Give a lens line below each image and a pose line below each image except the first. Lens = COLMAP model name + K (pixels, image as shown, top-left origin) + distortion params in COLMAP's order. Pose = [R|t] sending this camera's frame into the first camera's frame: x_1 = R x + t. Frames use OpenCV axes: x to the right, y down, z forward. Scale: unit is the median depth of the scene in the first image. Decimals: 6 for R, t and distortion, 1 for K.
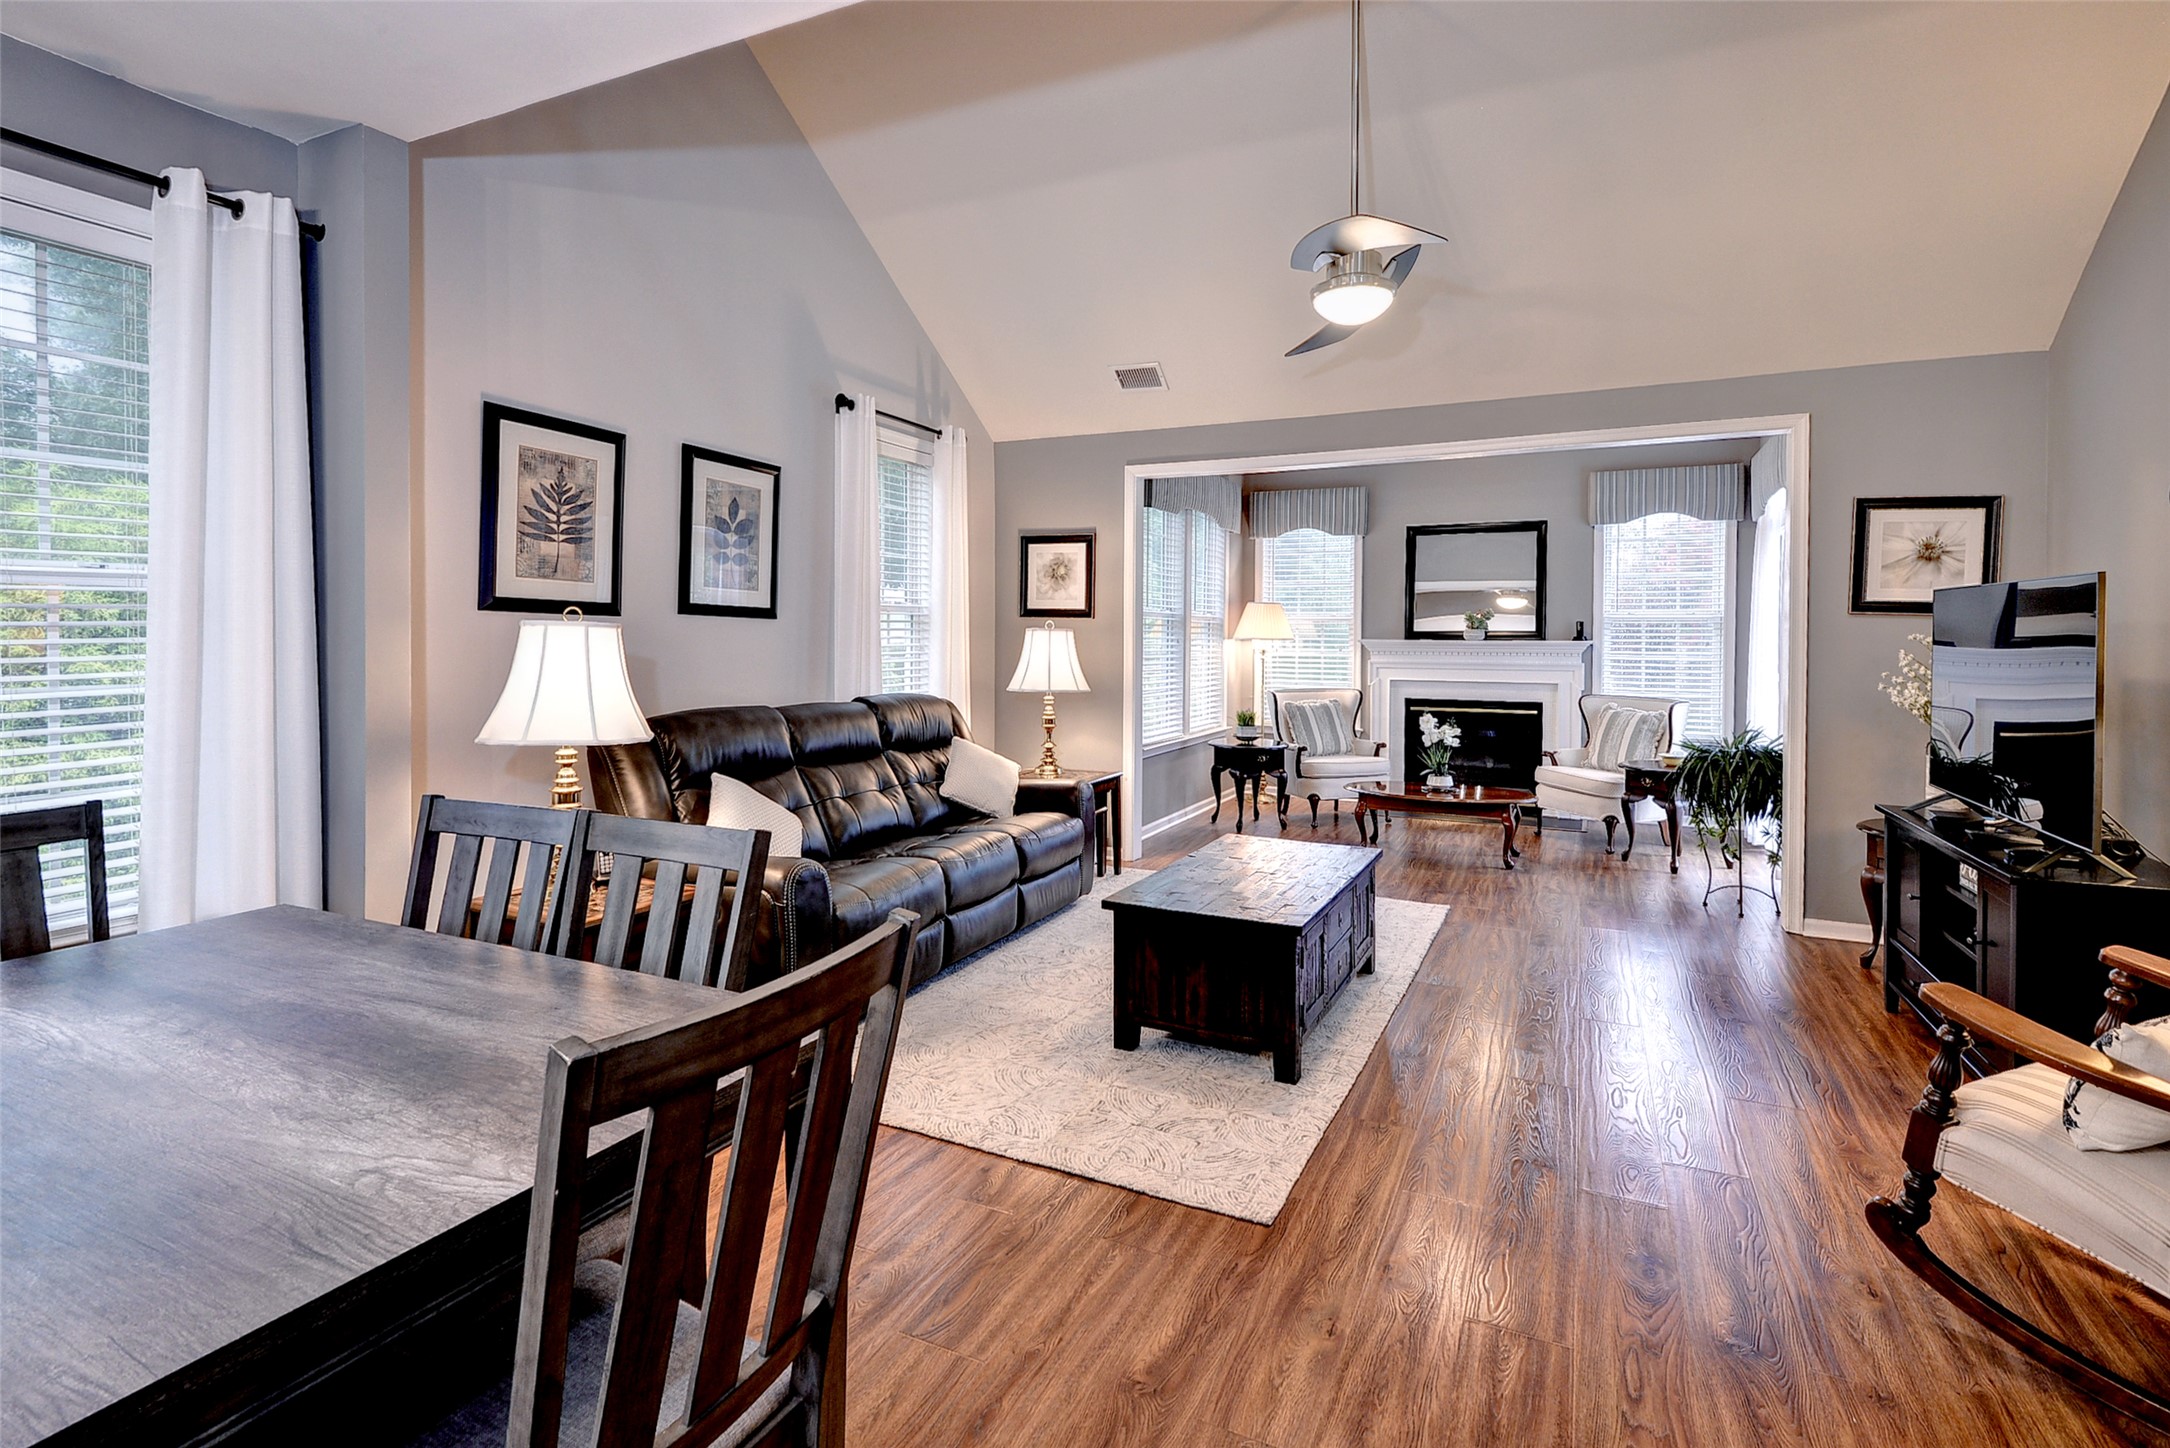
lens RADIAL K [[998.3, 0, 1094.1], [0, 998.3, 646.4], [0, 0, 1]] dist [0.037382, -0.026871]
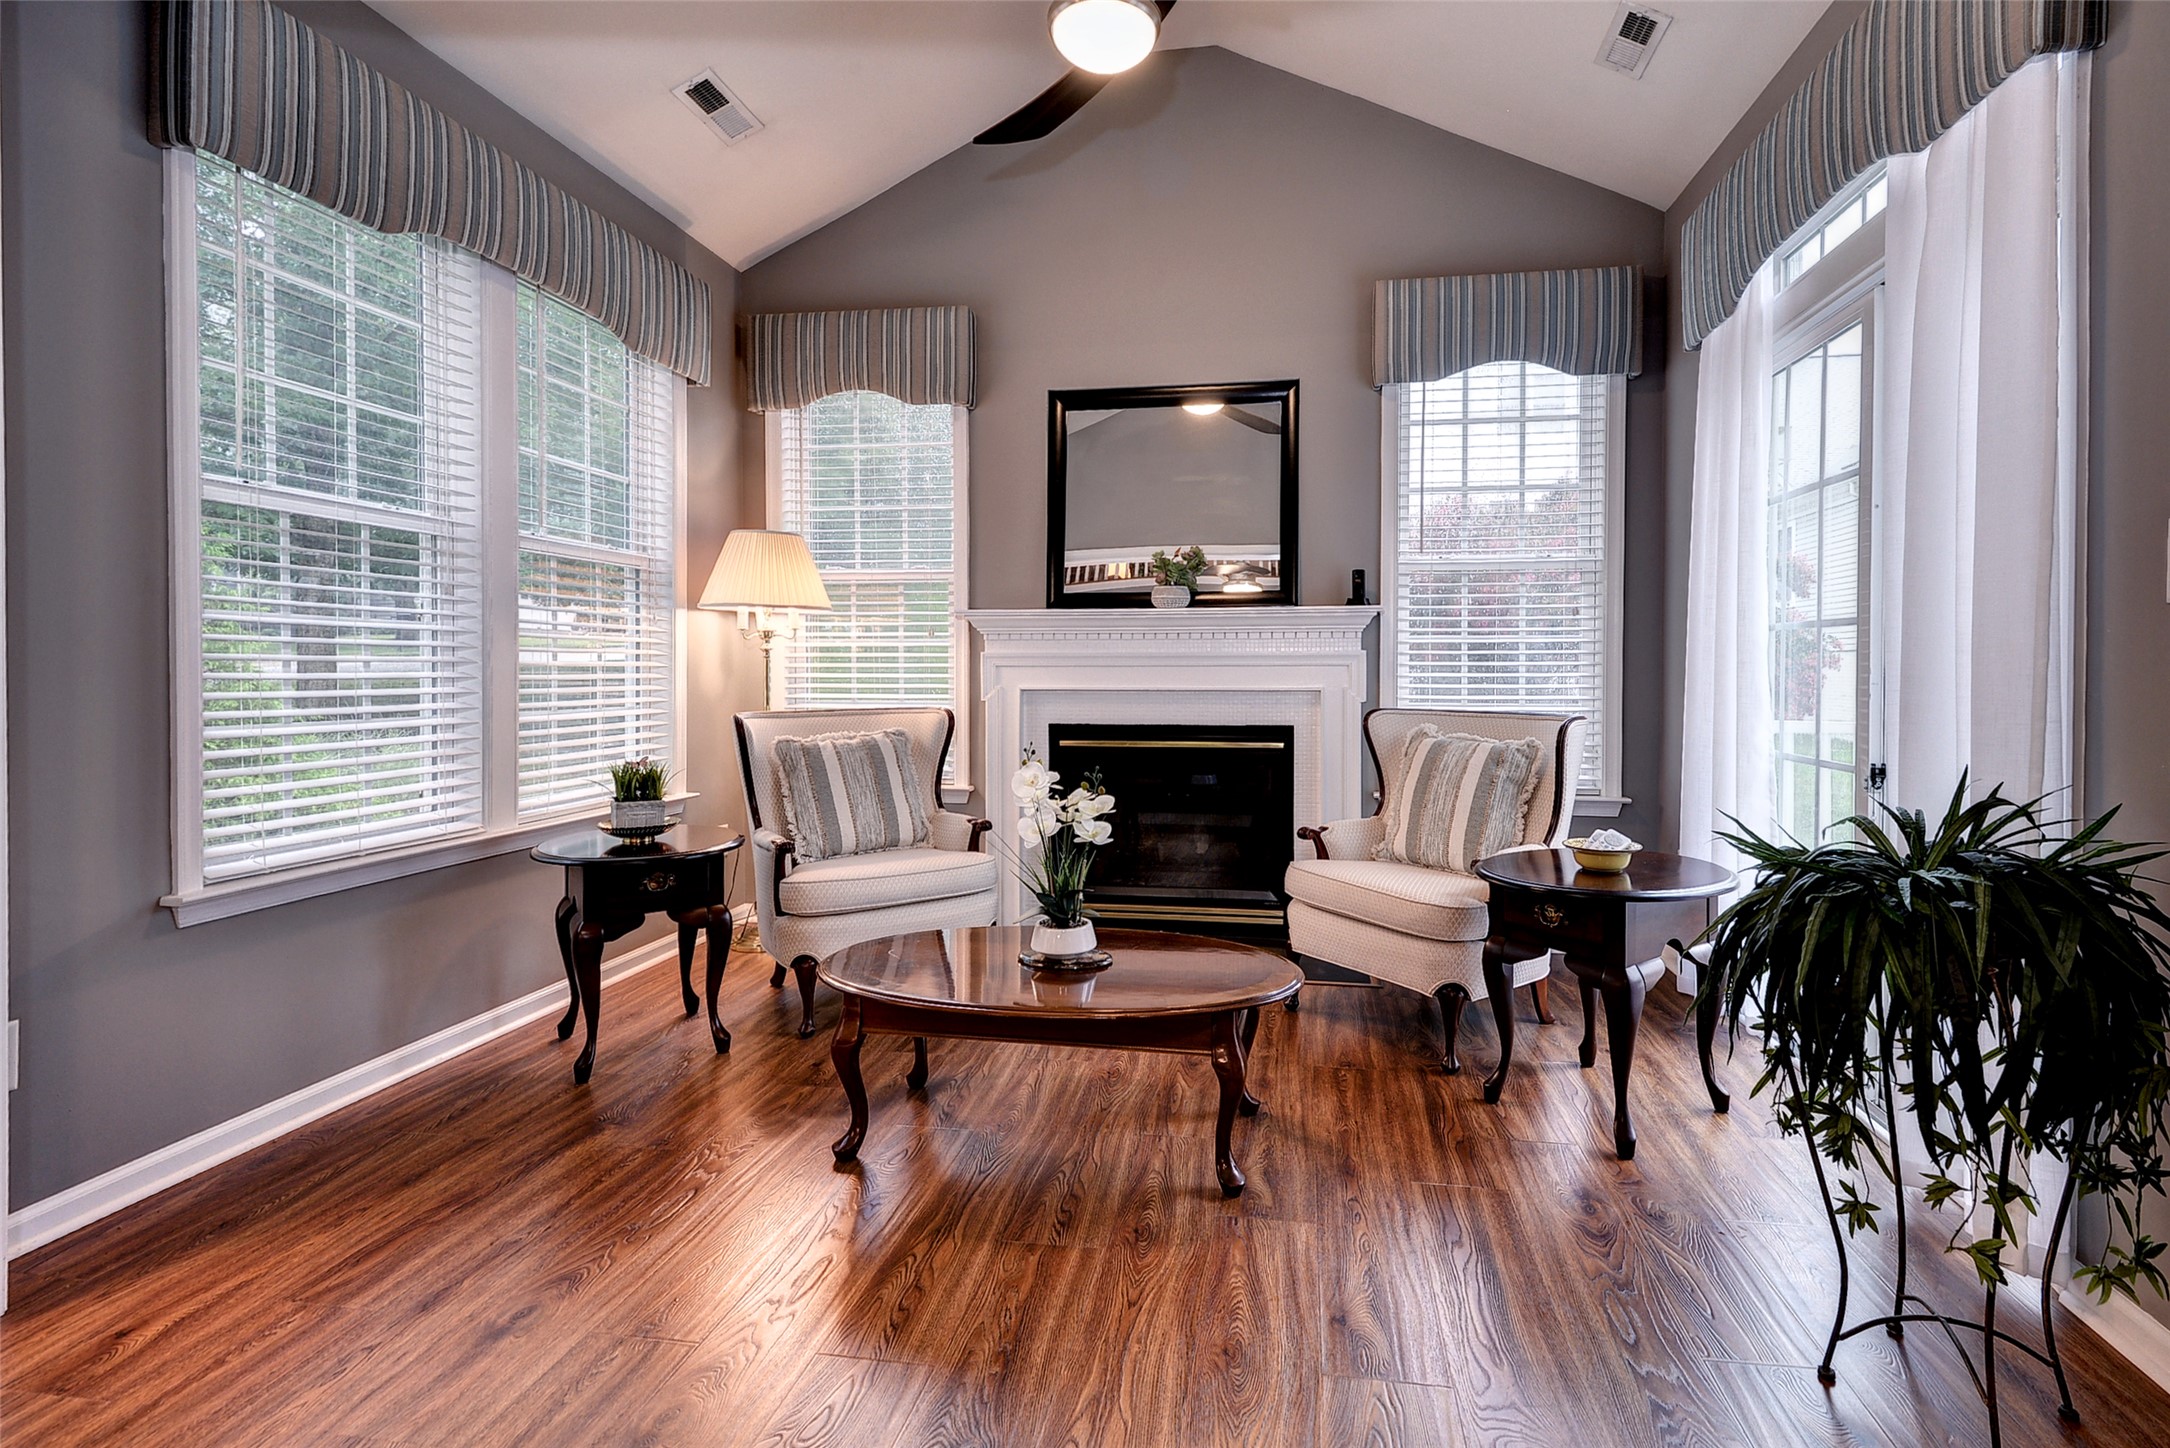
lens RADIAL K [[994.3, 0, 1140.0], [0, 994.3, 675.5], [0, 0, 1]] dist [0.100139, -0.026838]
pose [[0.957417, -0.007304, 0.288618, 0.238477], [0.008568, 0.999958, -0.003117, 0.032808], [-0.288583, 0.005458, 0.957439, 0.568340]]
